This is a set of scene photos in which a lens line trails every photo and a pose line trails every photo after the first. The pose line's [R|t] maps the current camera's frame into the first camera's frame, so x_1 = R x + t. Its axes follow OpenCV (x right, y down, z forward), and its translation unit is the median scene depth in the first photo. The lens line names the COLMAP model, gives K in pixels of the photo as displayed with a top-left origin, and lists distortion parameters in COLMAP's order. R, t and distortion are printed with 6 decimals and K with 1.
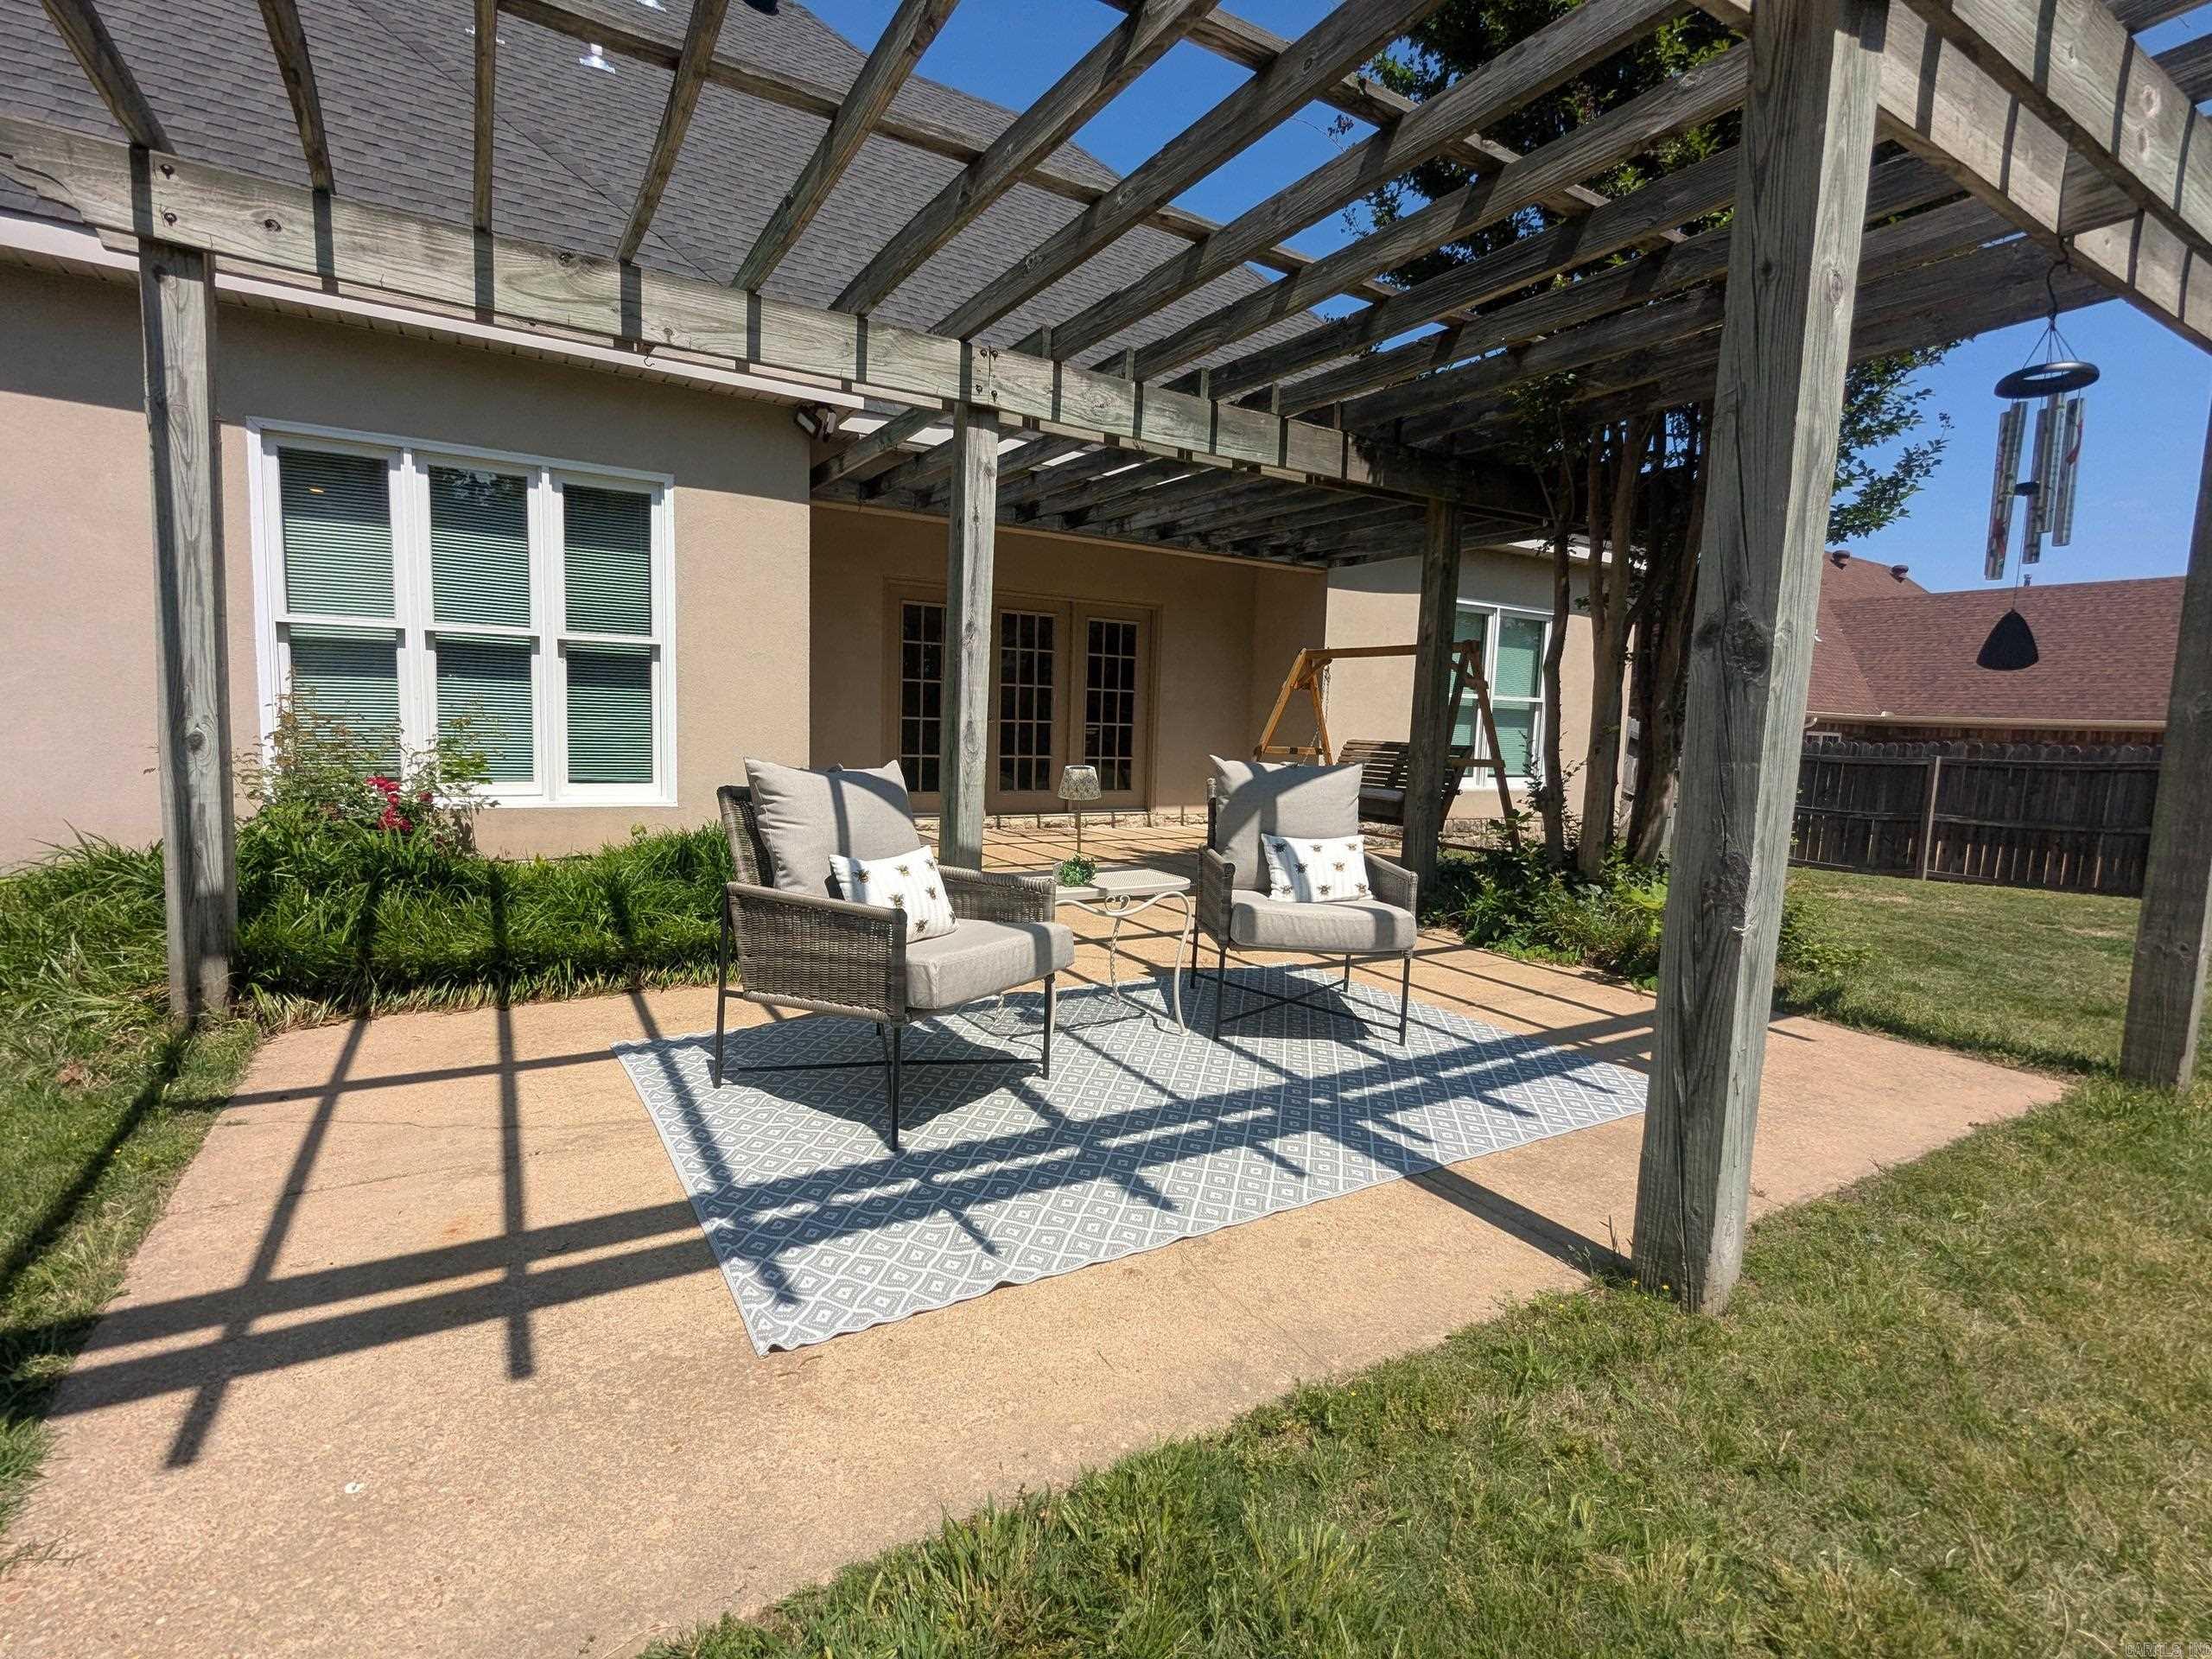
lens RADIAL K [[1036.5, 0, 1106.0], [0, 1036.5, 829.5], [0, 0, 1]] dist [0.000288, -0.000025]
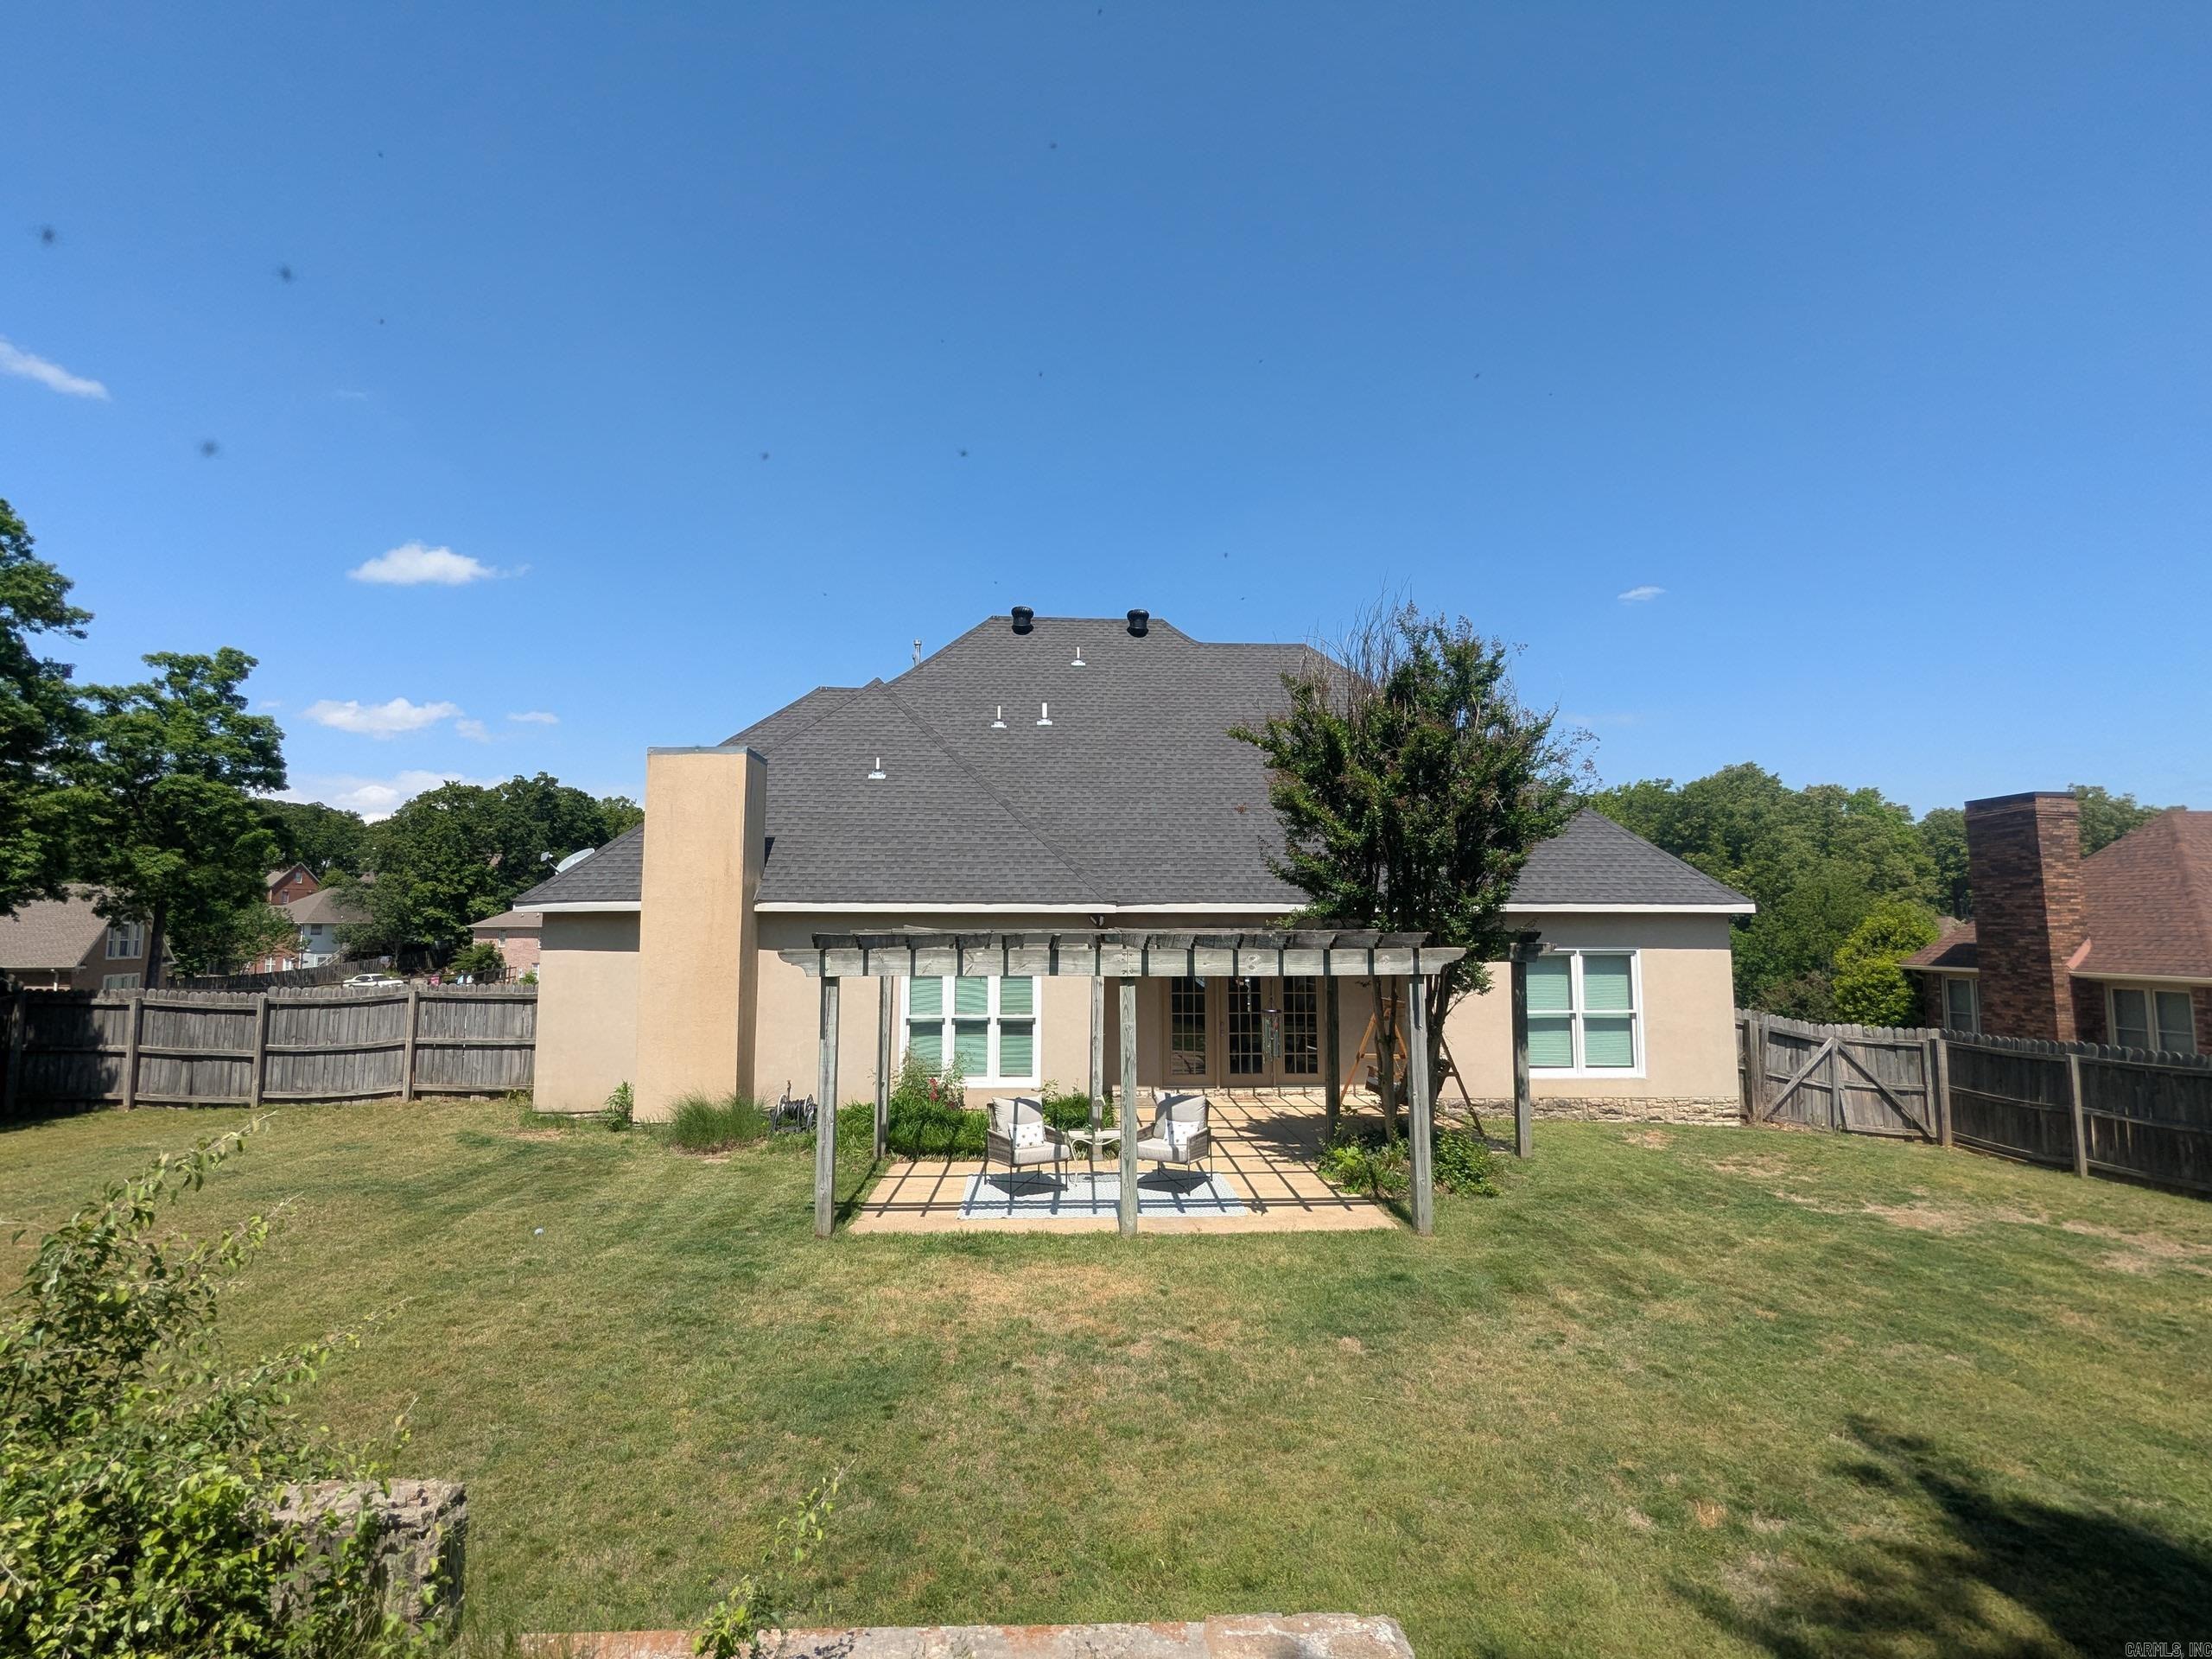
lens RADIAL K [[1052.2, 0, 1106.0], [0, 1052.2, 829.5], [0, 0, 1]] dist [-0.003896, 0.004352]
pose [[0.876631, -0.080143, -0.474443, 0.998390], [-0.020075, 0.979081, -0.202480, -0.129893], [0.480745, 0.187025, 0.856683, -1.194058]]
